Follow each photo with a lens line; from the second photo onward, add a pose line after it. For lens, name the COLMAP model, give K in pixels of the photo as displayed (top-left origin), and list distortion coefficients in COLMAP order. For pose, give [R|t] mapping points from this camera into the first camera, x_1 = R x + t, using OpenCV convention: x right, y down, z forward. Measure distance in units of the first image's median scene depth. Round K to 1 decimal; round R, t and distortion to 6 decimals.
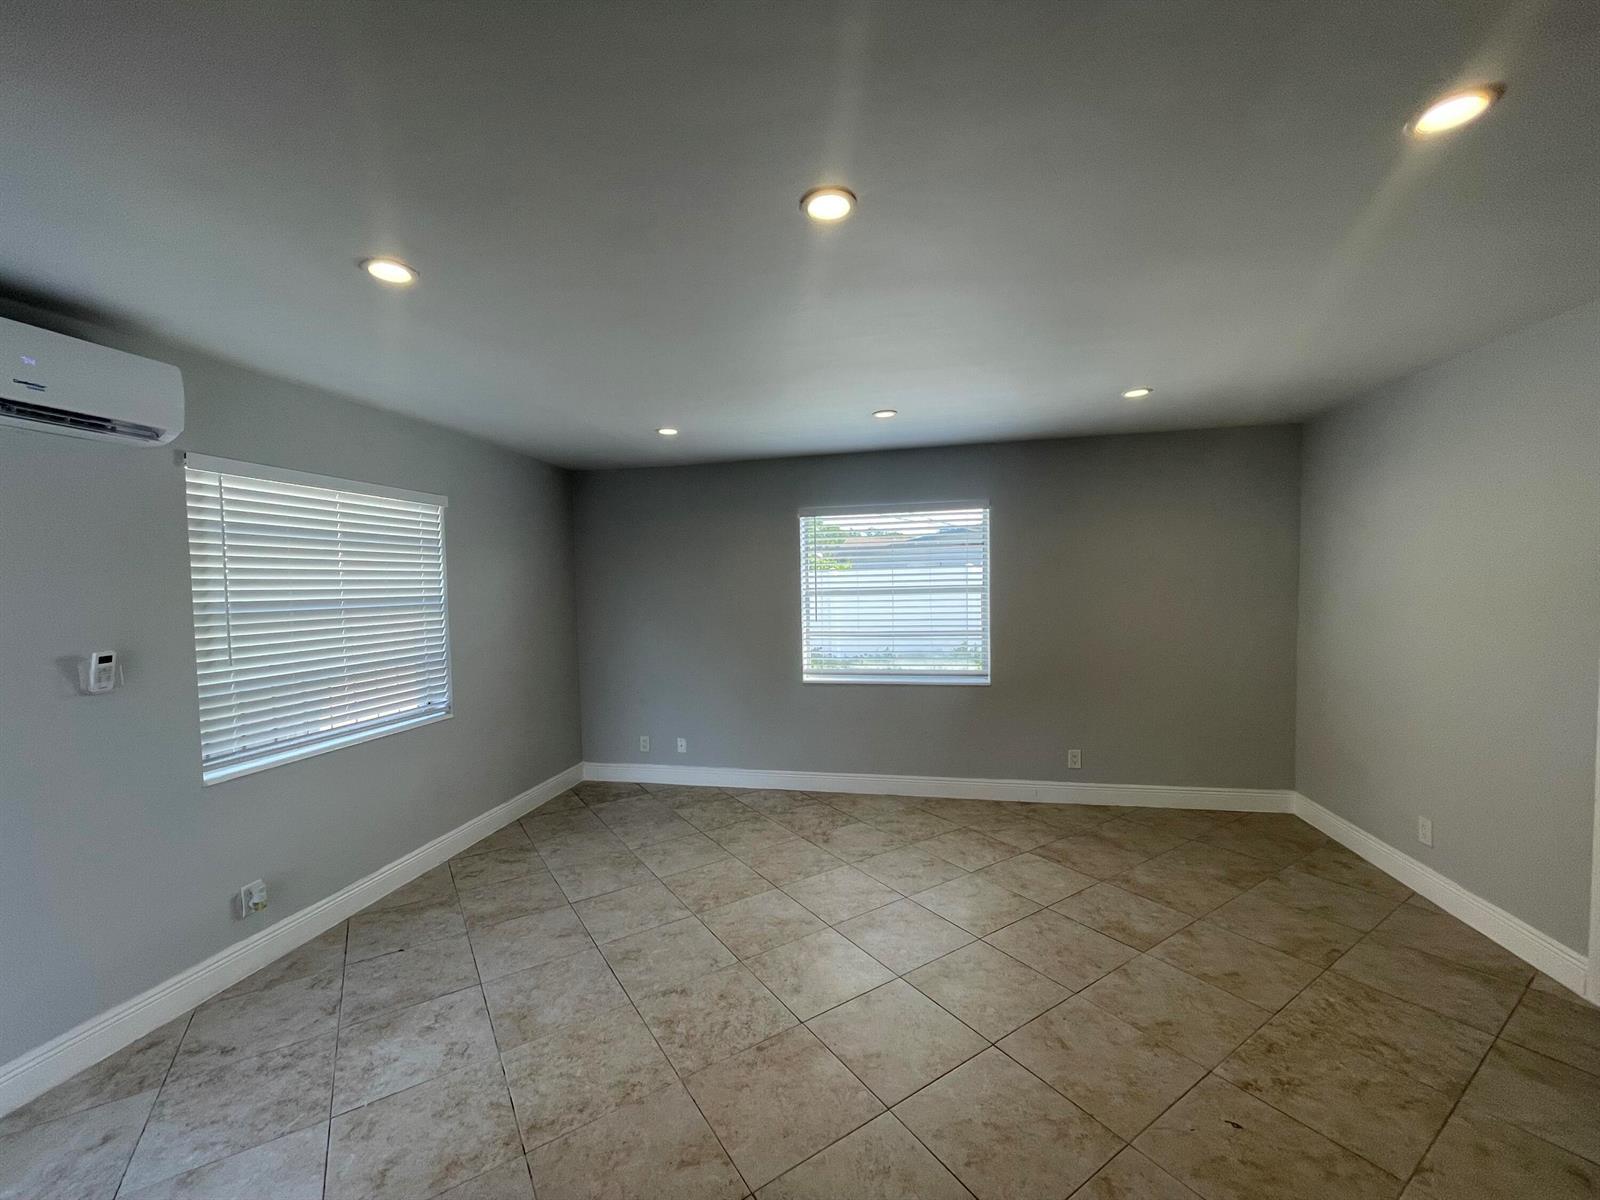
lens RADIAL K [[649.0, 0, 793.2], [0, 649.0, 607.1], [0, 0, 1]] dist [-0.000507, -0.000110]
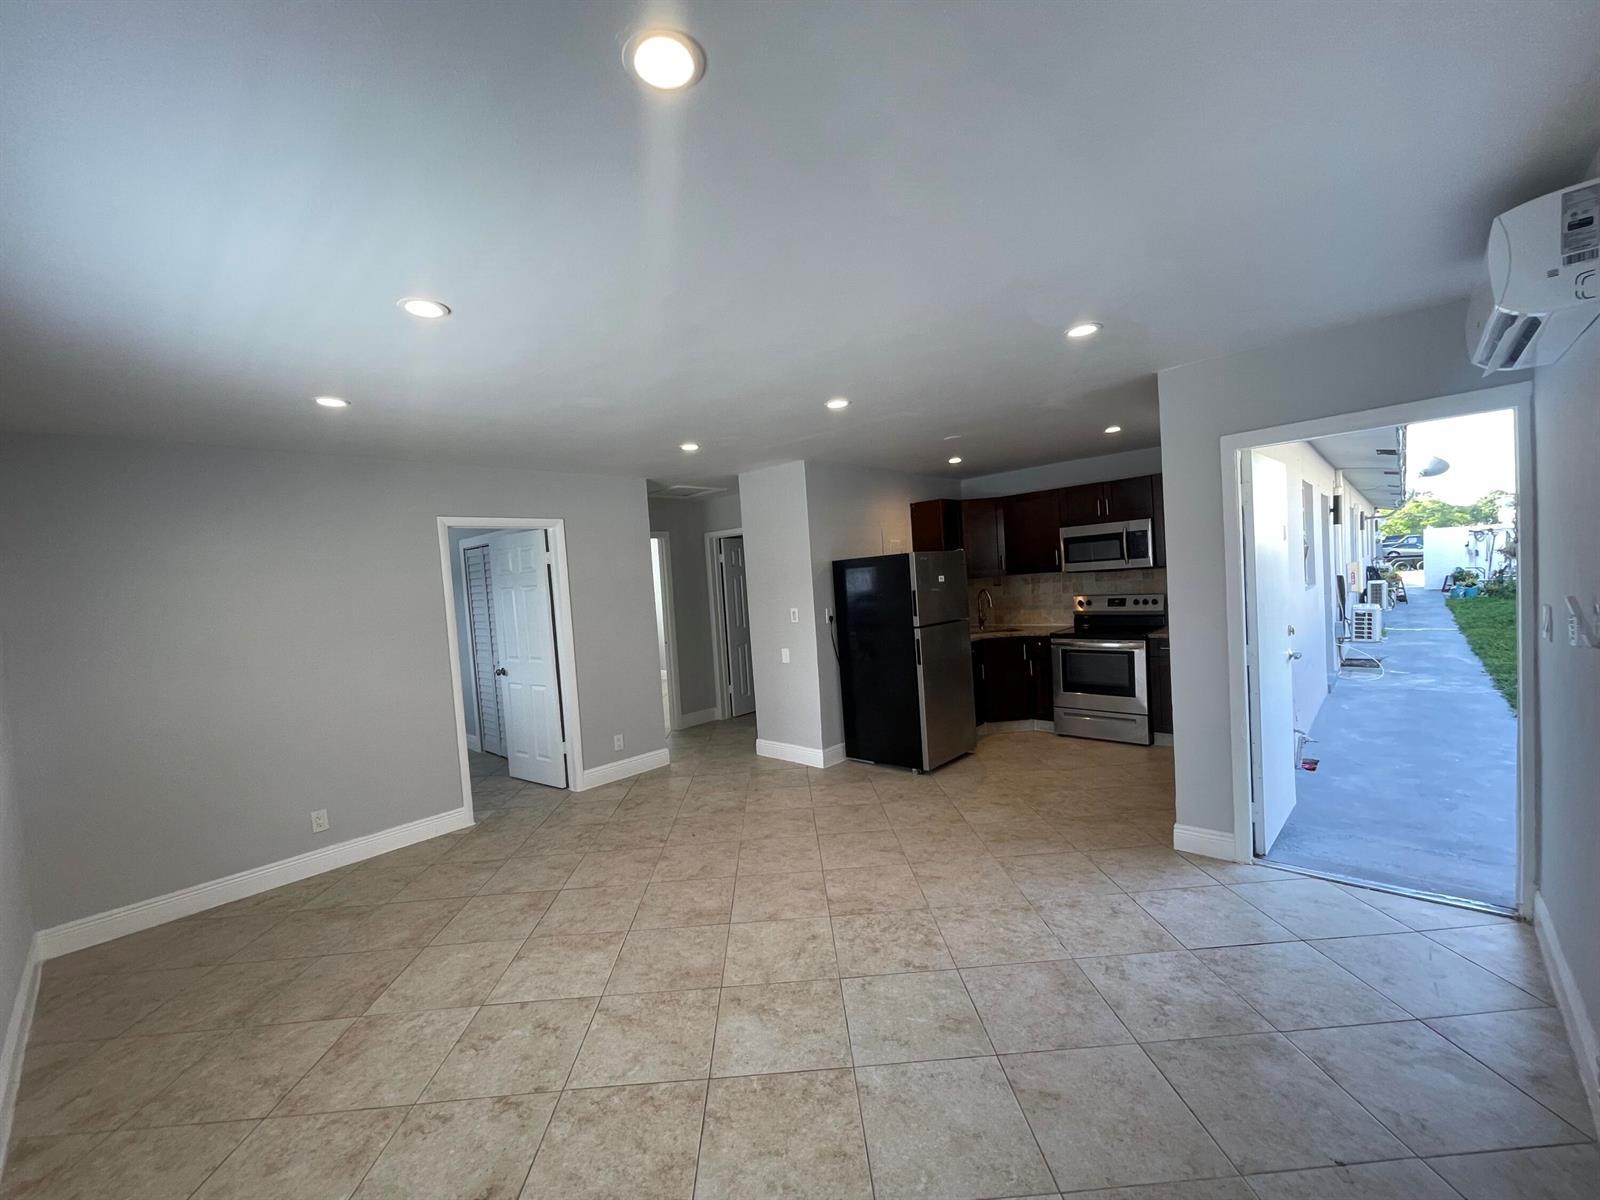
lens RADIAL K [[633.3, 0, 791.5], [0, 633.3, 601.8], [0, 0, 1]] dist [-0.009072, 0.001871]
pose [[-0.846046, 0.058093, 0.529935, -0.539757], [0.106781, 0.992367, 0.061690, -0.060621], [-0.522306, 0.108779, -0.845791, 1.753890]]
